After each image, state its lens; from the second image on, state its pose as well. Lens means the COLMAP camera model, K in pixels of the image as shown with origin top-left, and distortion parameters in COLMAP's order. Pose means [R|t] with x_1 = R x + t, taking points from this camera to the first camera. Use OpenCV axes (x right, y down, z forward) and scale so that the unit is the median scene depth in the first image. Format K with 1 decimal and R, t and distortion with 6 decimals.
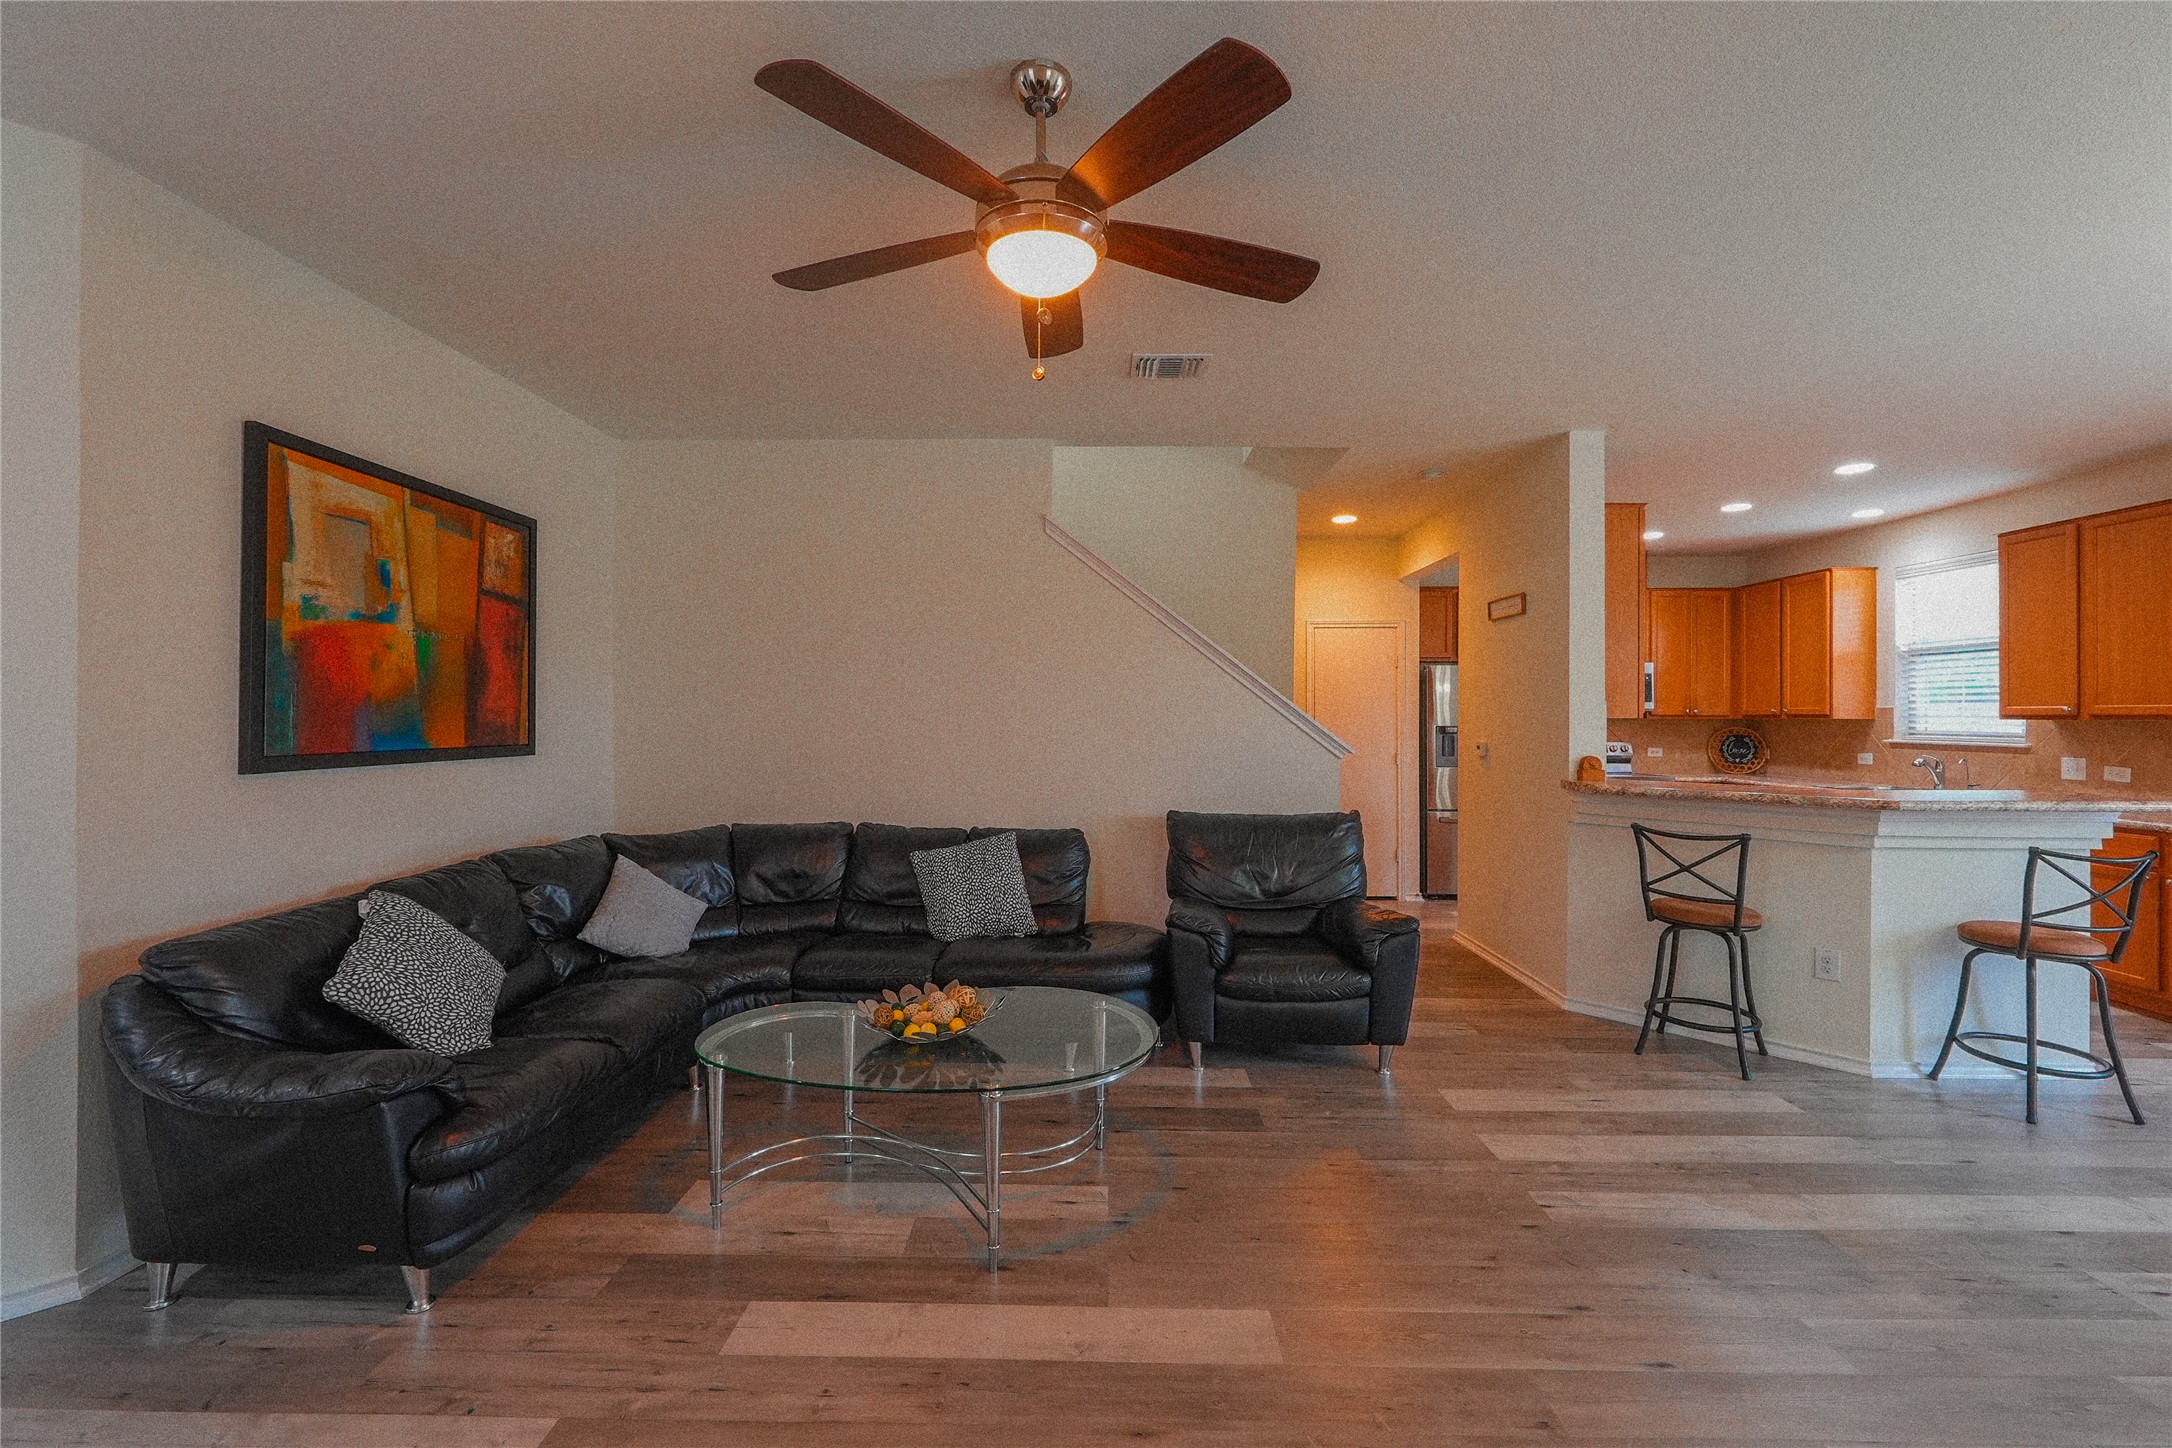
lens RADIAL K [[894.1, 0, 1132.6], [0, 894.1, 713.5], [0, 0, 1]] dist [-0.006303, 0.001220]
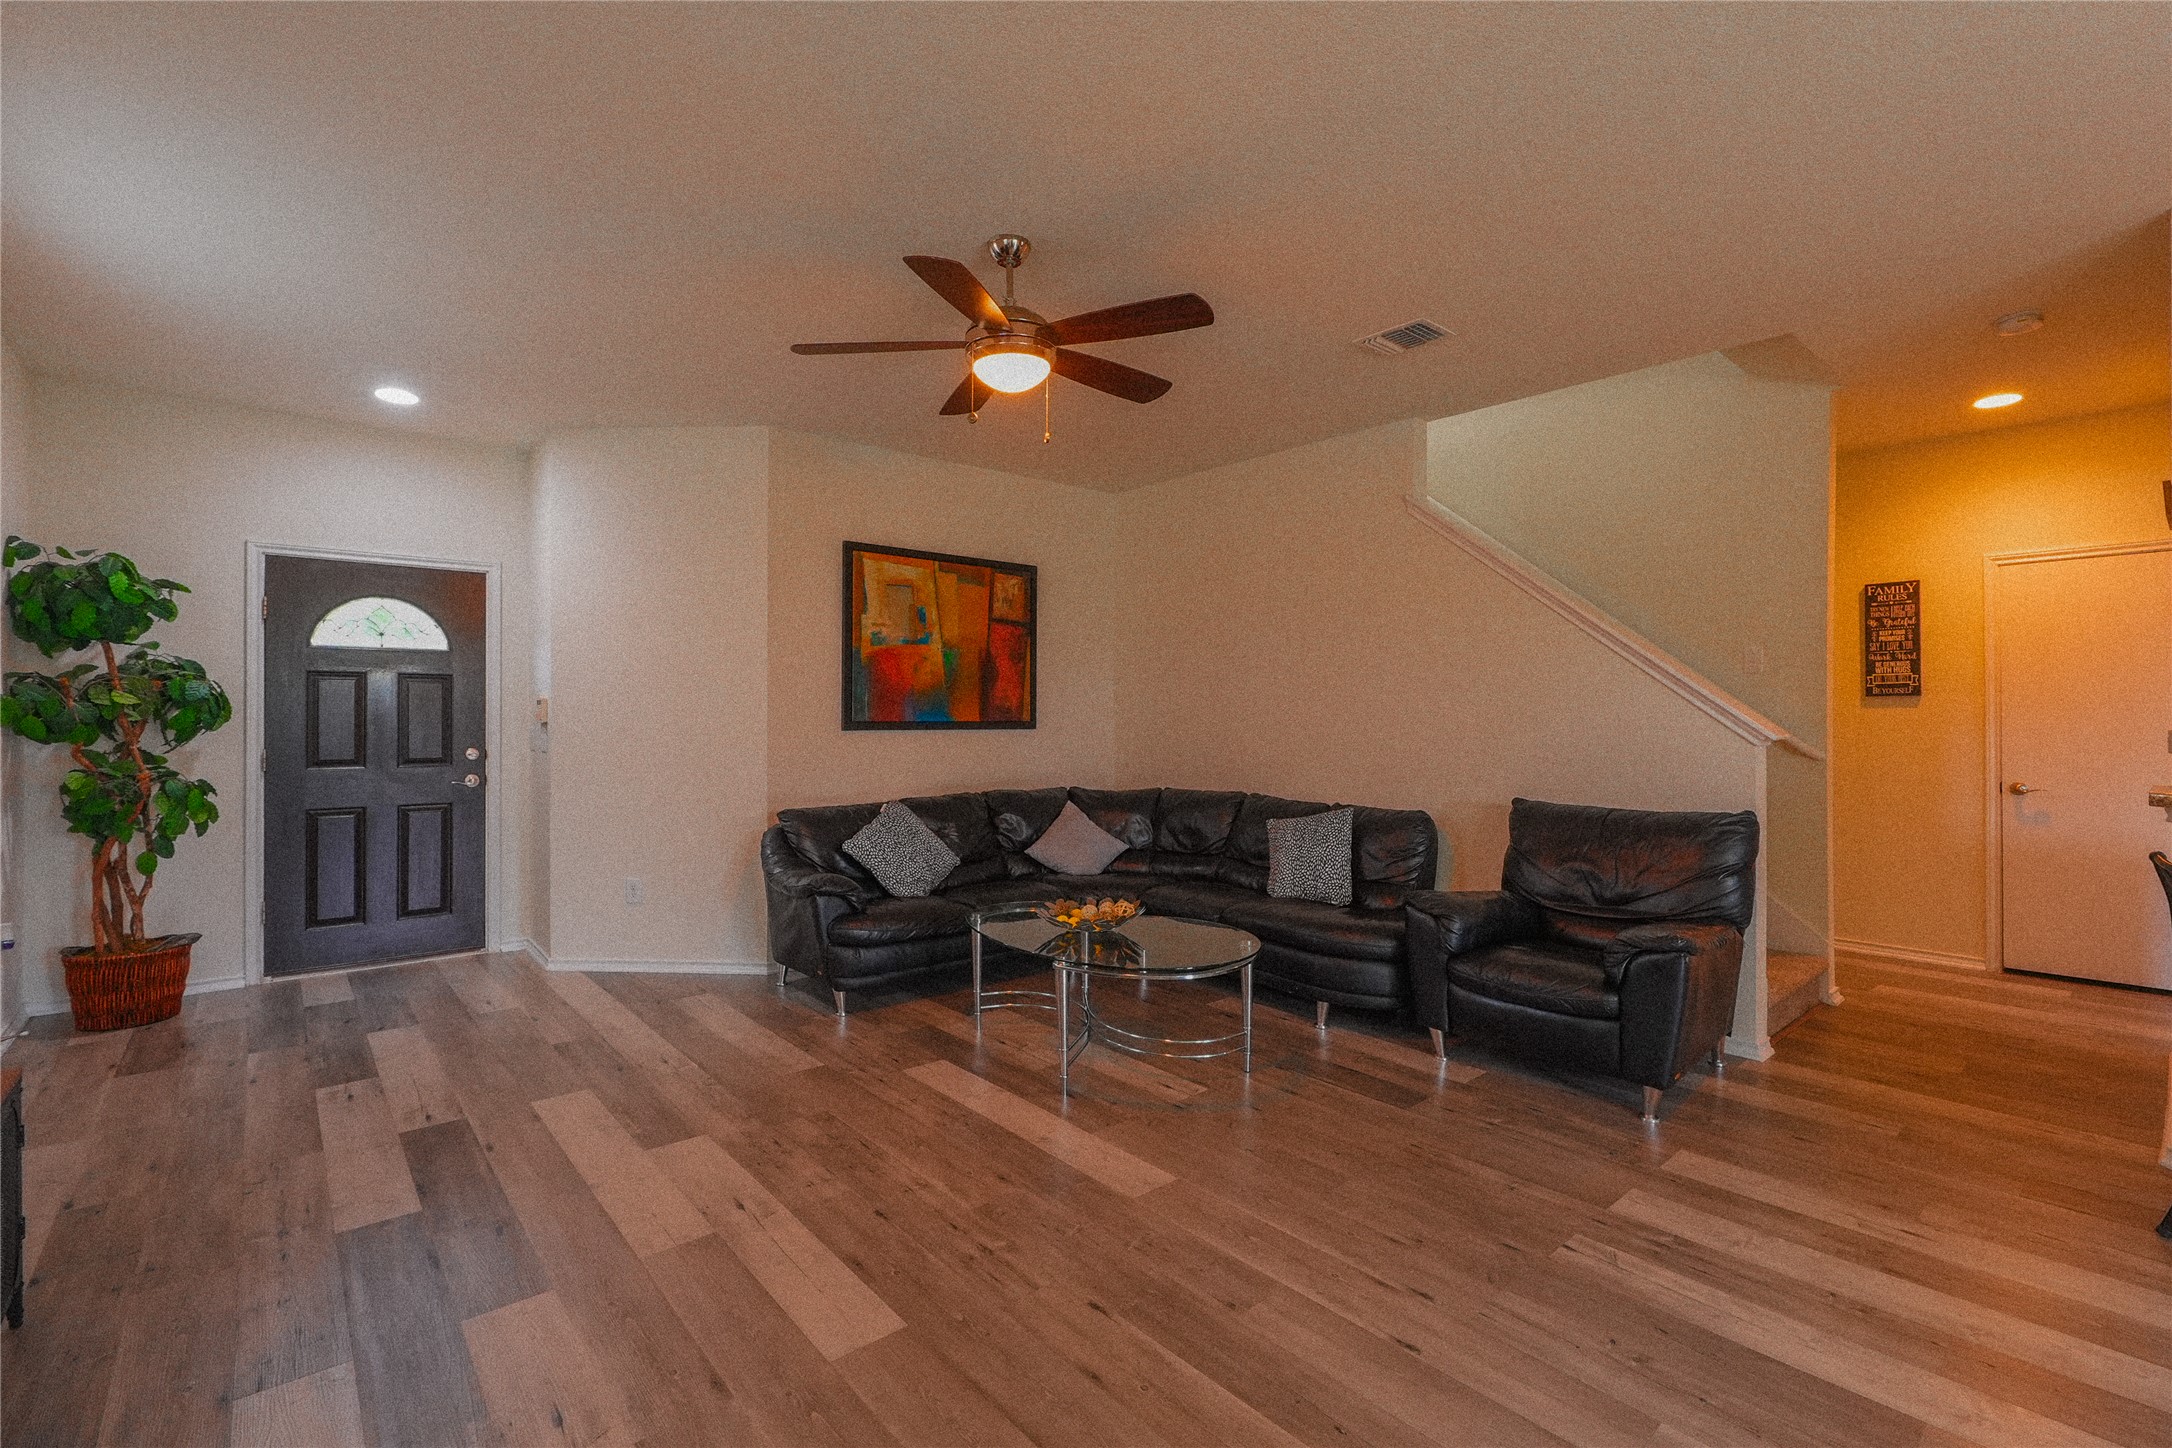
lens RADIAL K [[964.6, 0, 1095.8], [0, 964.6, 711.7], [0, 0, 1]] dist [-0.004404, 0.000004]
pose [[0.667719, -0.007001, -0.744381, 0.662117], [0.005258, 0.999975, -0.004688, 0.031147], [0.744395, -0.000783, 0.667739, 0.035329]]
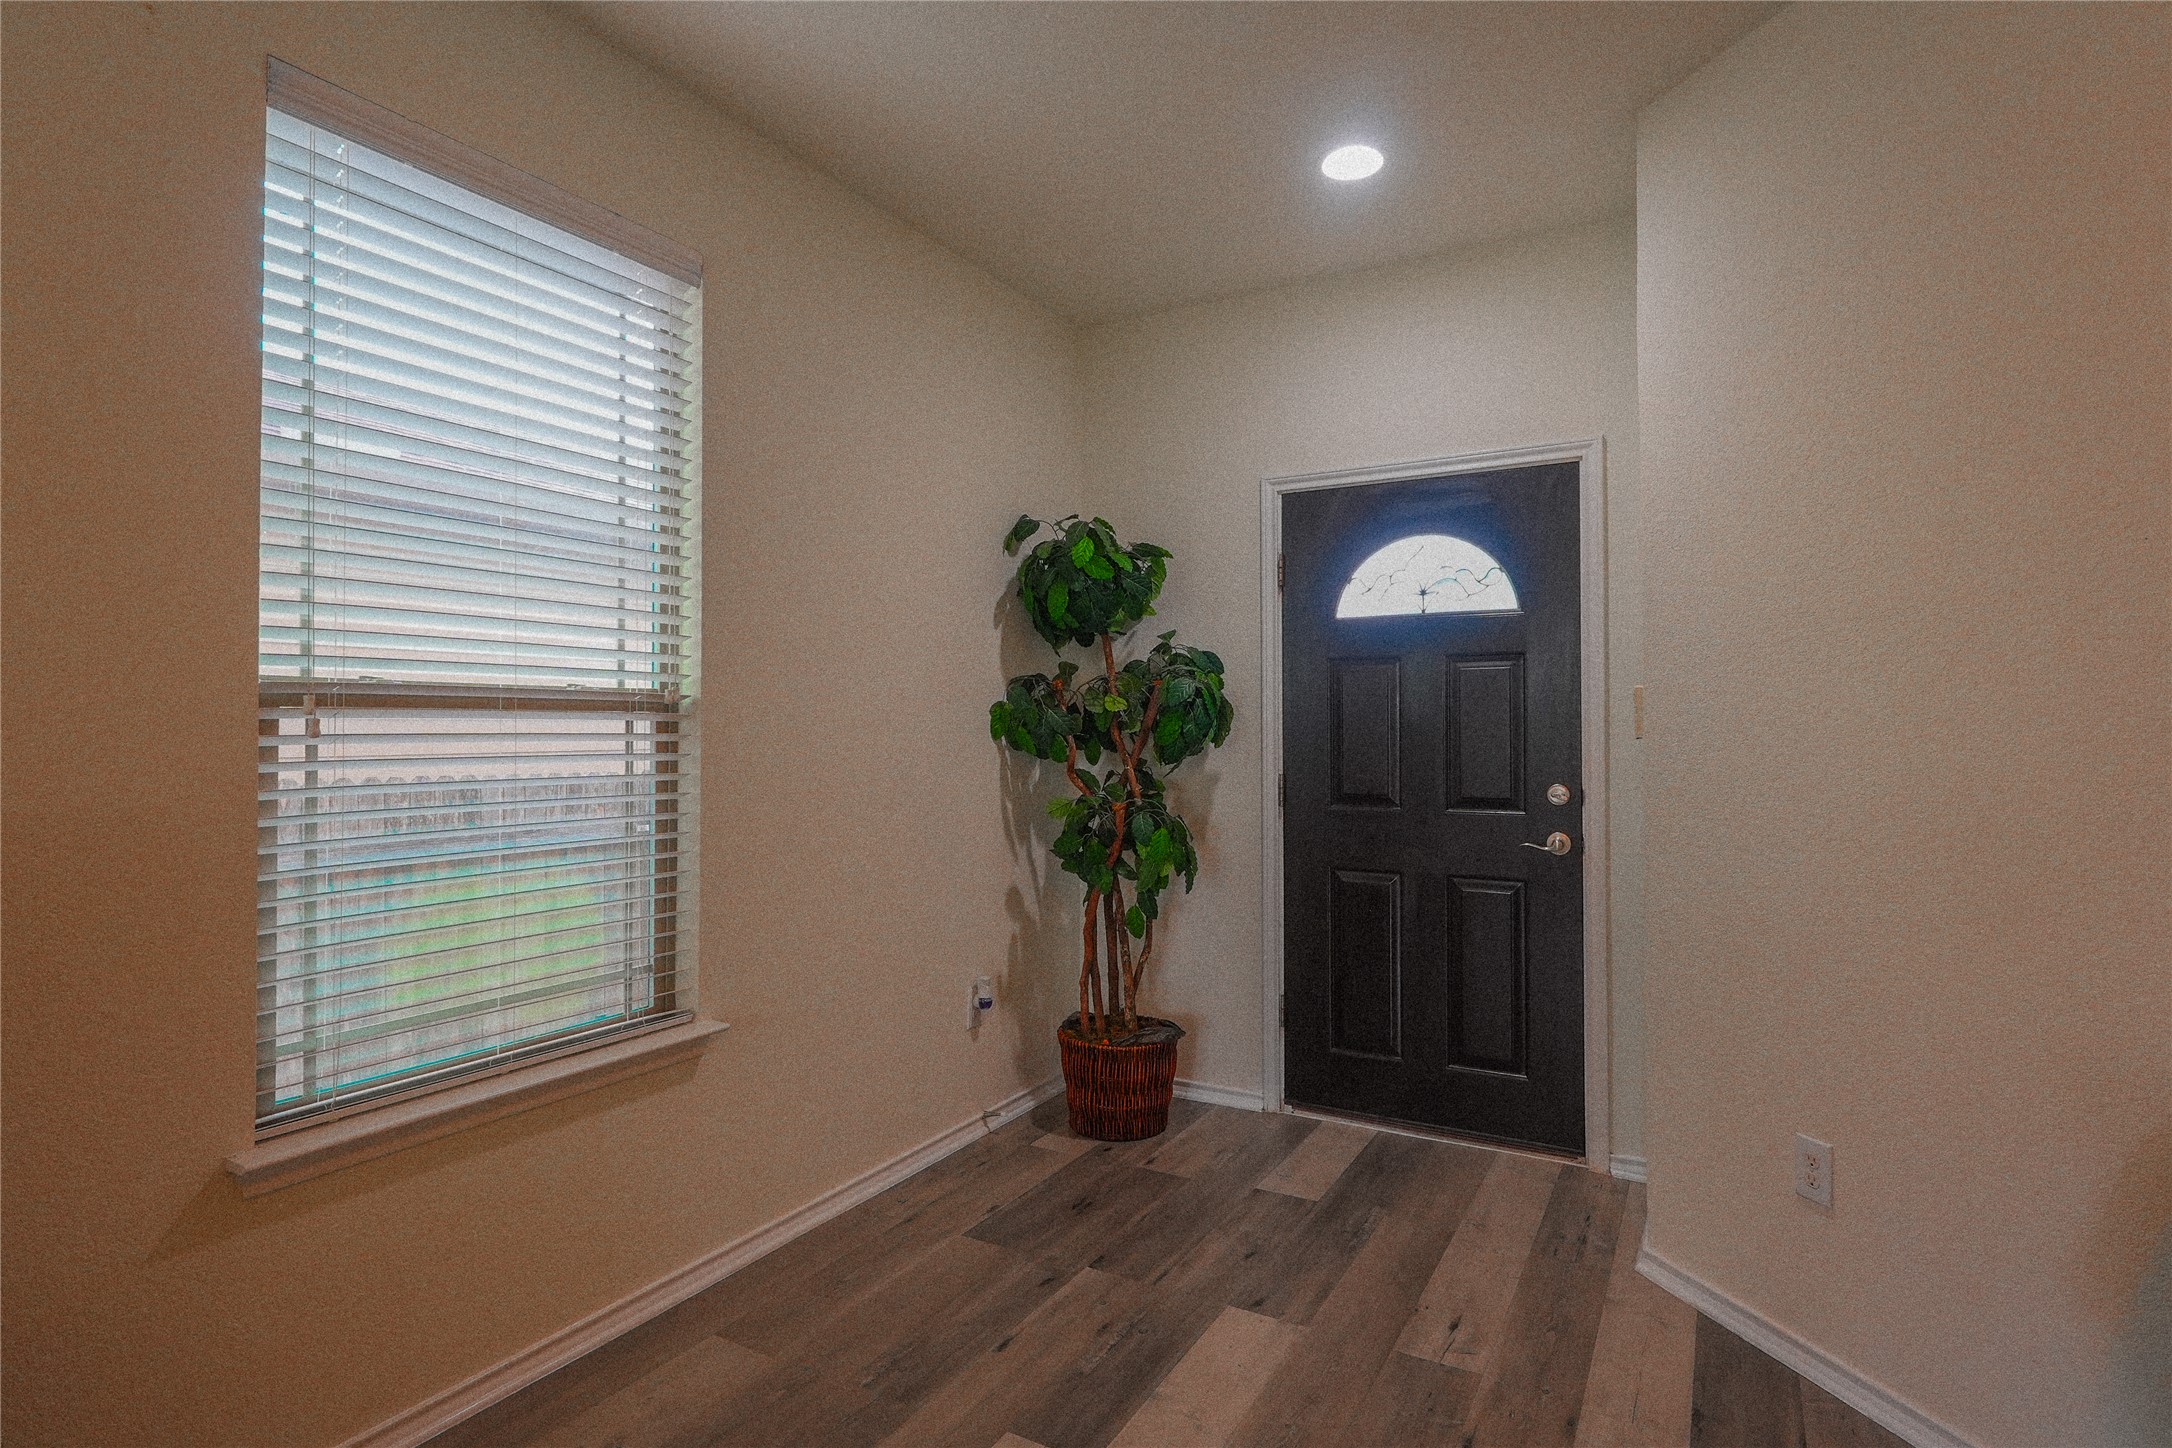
lens RADIAL K [[1124.1, 0, 1086.8], [0, 1124.1, 721.4], [0, 0, 1]] dist [0.002864, -0.000132]
pose [[-0.484731, -0.004749, -0.874650, -0.100629], [0.005469, 0.999949, -0.008460, 0.028448], [0.874646, -0.008885, -0.484680, 0.446713]]
